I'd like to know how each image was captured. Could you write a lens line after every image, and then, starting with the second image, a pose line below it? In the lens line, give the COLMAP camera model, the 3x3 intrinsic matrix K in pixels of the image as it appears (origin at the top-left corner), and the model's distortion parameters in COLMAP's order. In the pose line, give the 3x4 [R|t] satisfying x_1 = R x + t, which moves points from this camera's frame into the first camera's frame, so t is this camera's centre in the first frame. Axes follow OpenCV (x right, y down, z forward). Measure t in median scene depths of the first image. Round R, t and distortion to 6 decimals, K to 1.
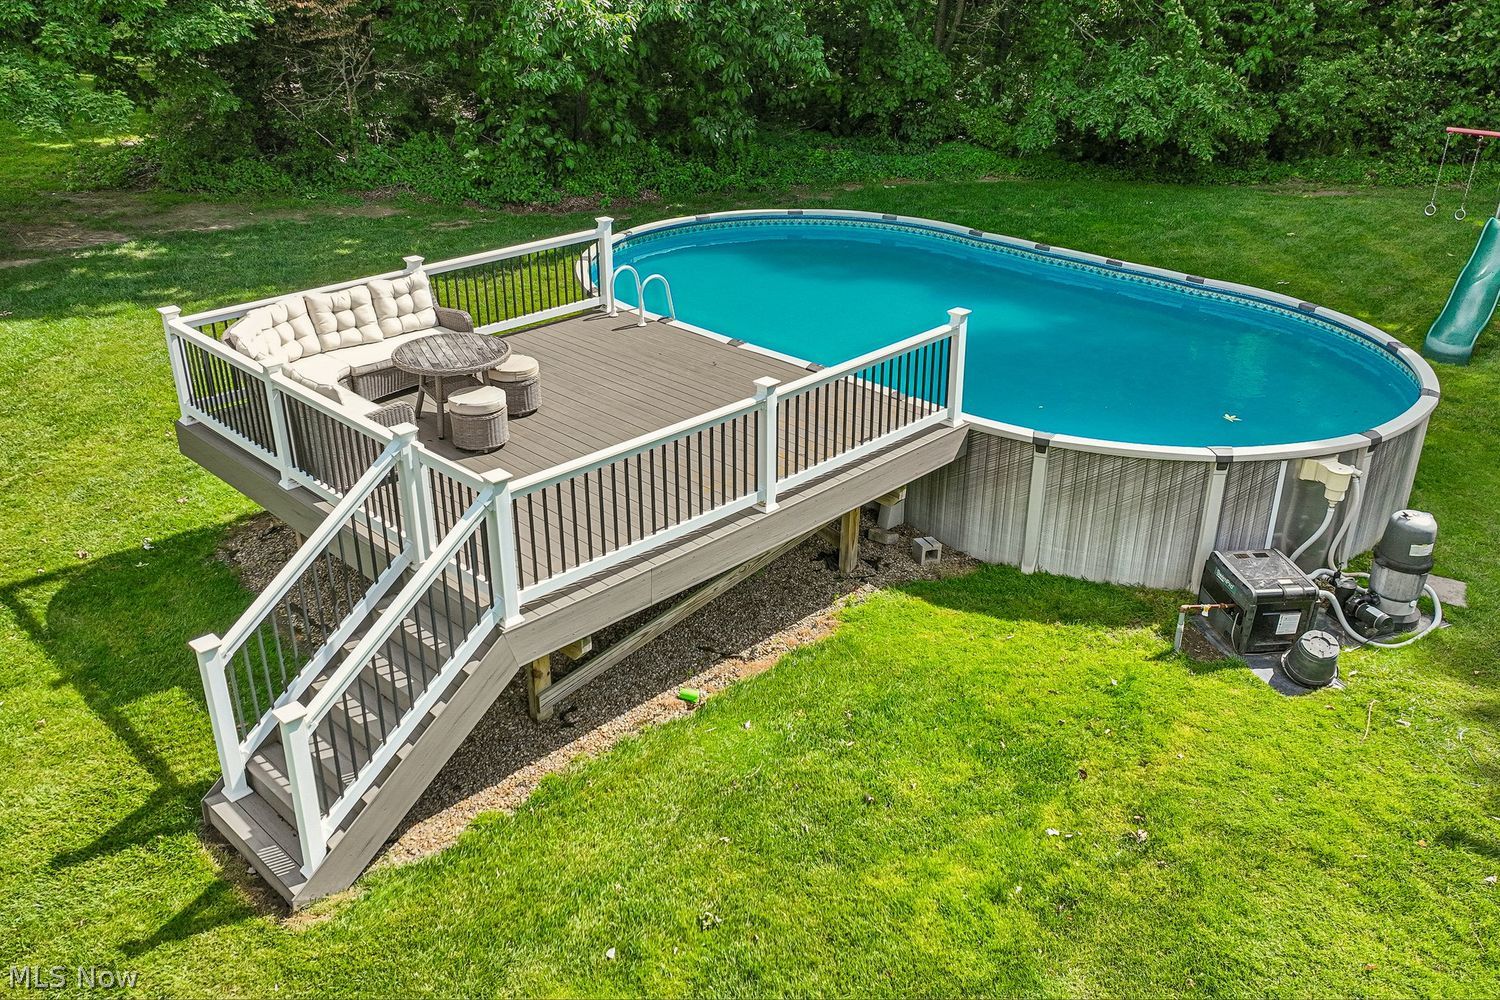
lens RADIAL K [[1267.6, 0, 744.6], [0, 1267.6, 501.4], [0, 0, 1]] dist [-0.000501, -0.000463]
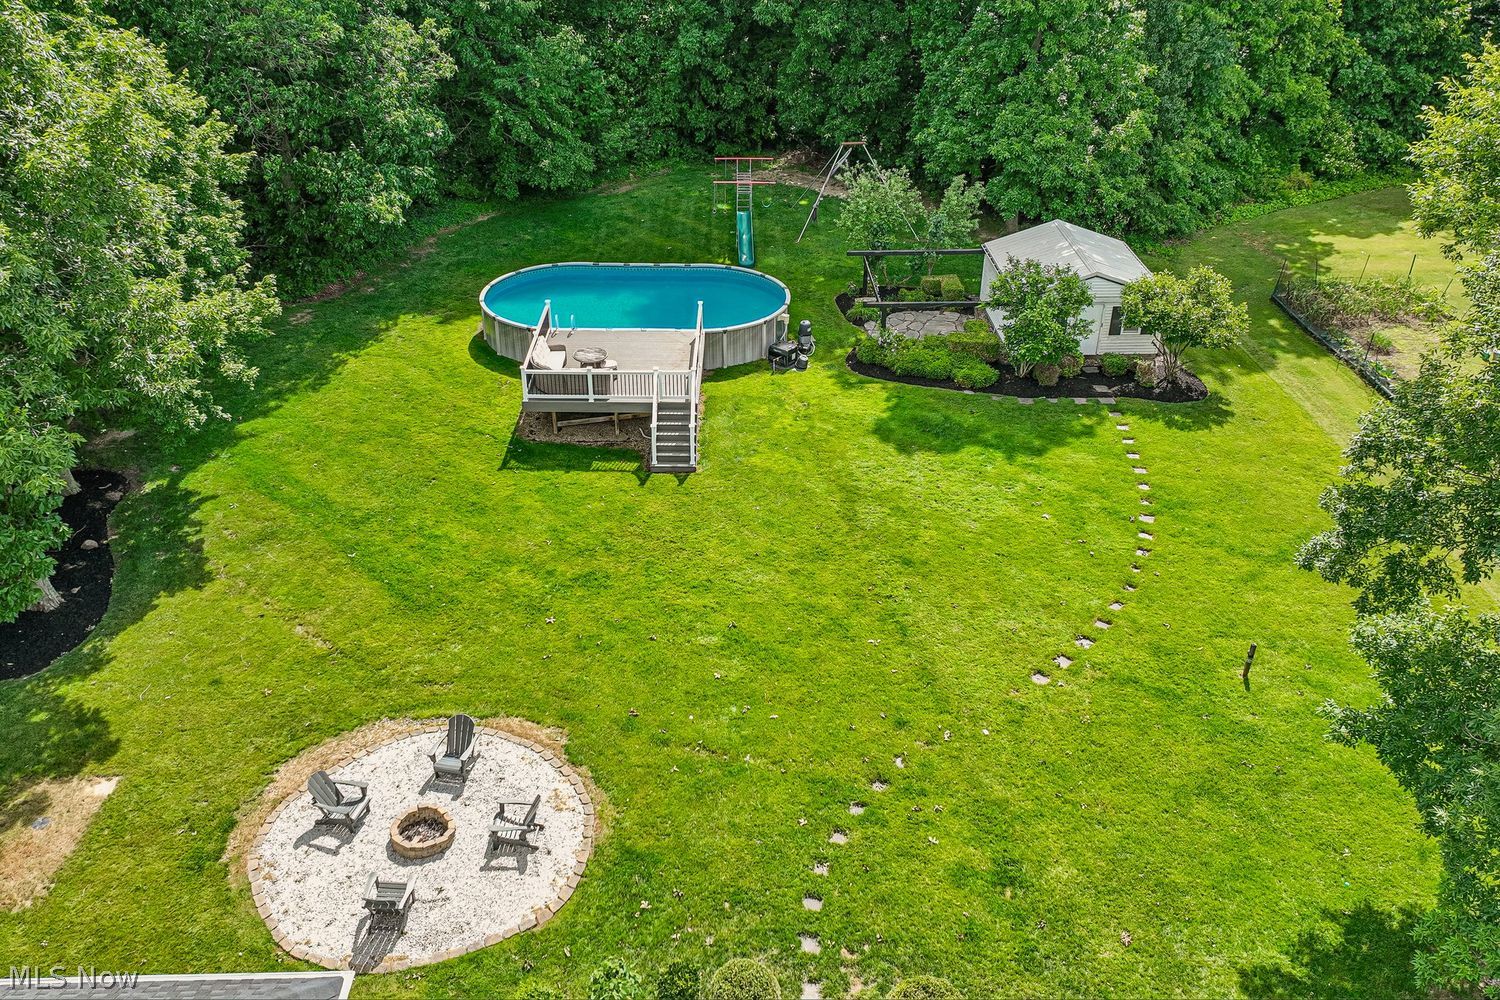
lens RADIAL K [[1267.6, 0, 744.6], [0, 1267.6, 501.4], [0, 0, 1]] dist [-0.000501, -0.000463]
pose [[0.712776, -0.362760, 0.600296, -2.107183], [0.297829, 0.931410, 0.209219, -0.337186], [-0.635018, 0.029659, 0.771928, -1.854708]]
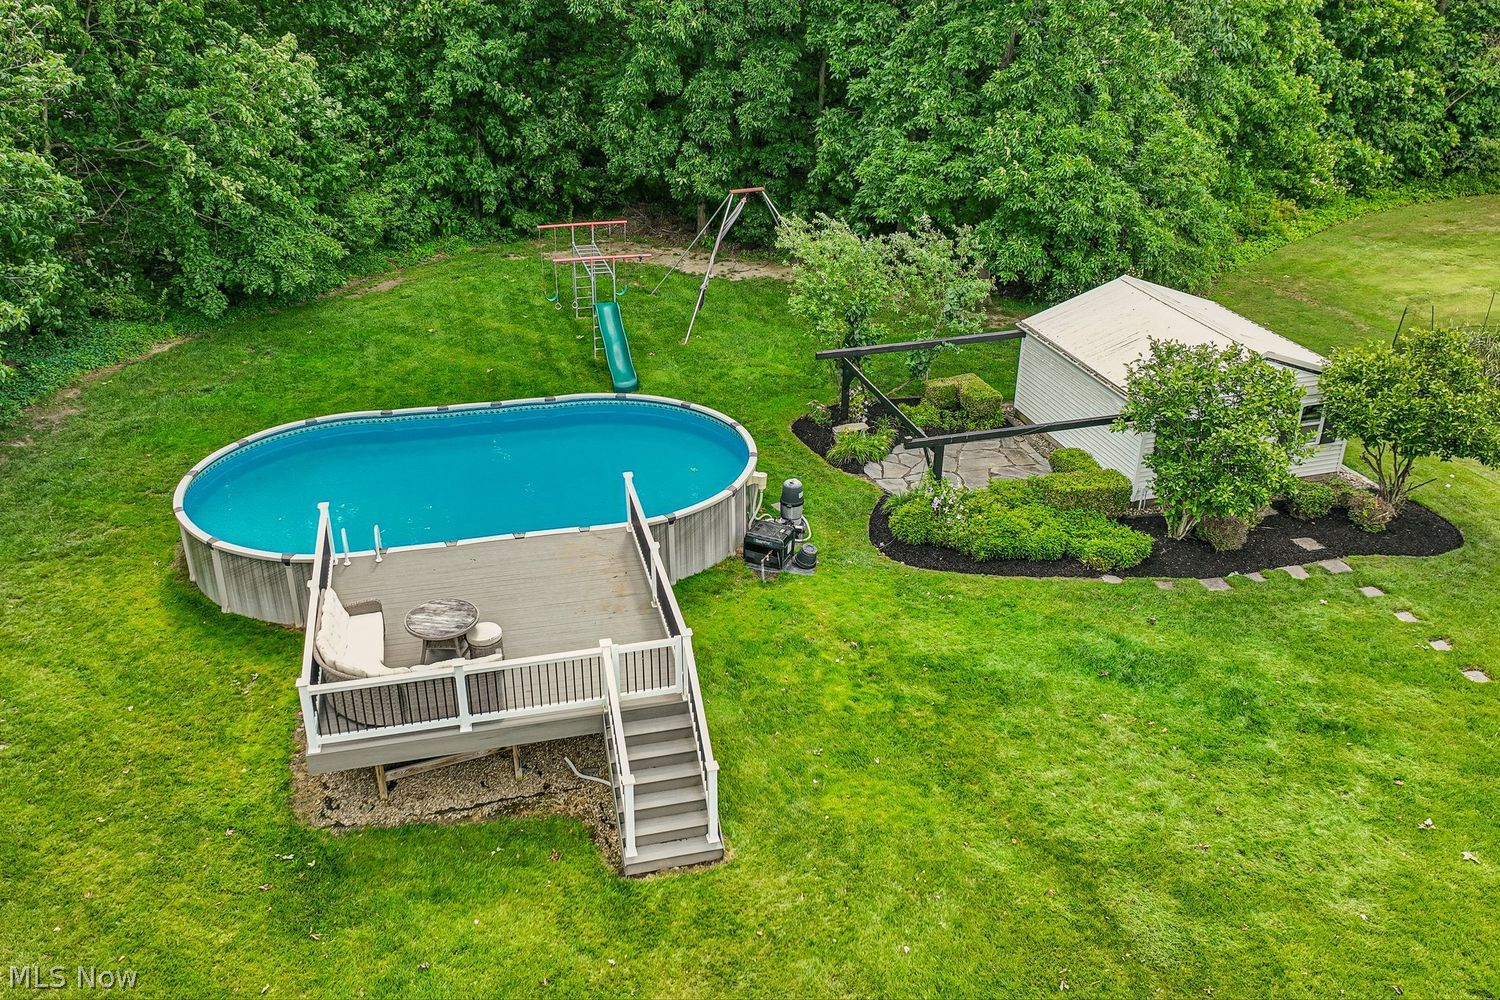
lens RADIAL K [[1267.6, 0, 744.6], [0, 1267.6, 501.4], [0, 0, 1]] dist [-0.000501, -0.000463]
pose [[0.518045, -0.390610, 0.760956, -1.189487], [0.363110, 0.905927, 0.217827, -0.457634], [-0.774455, 0.163466, 0.611145, -0.292961]]
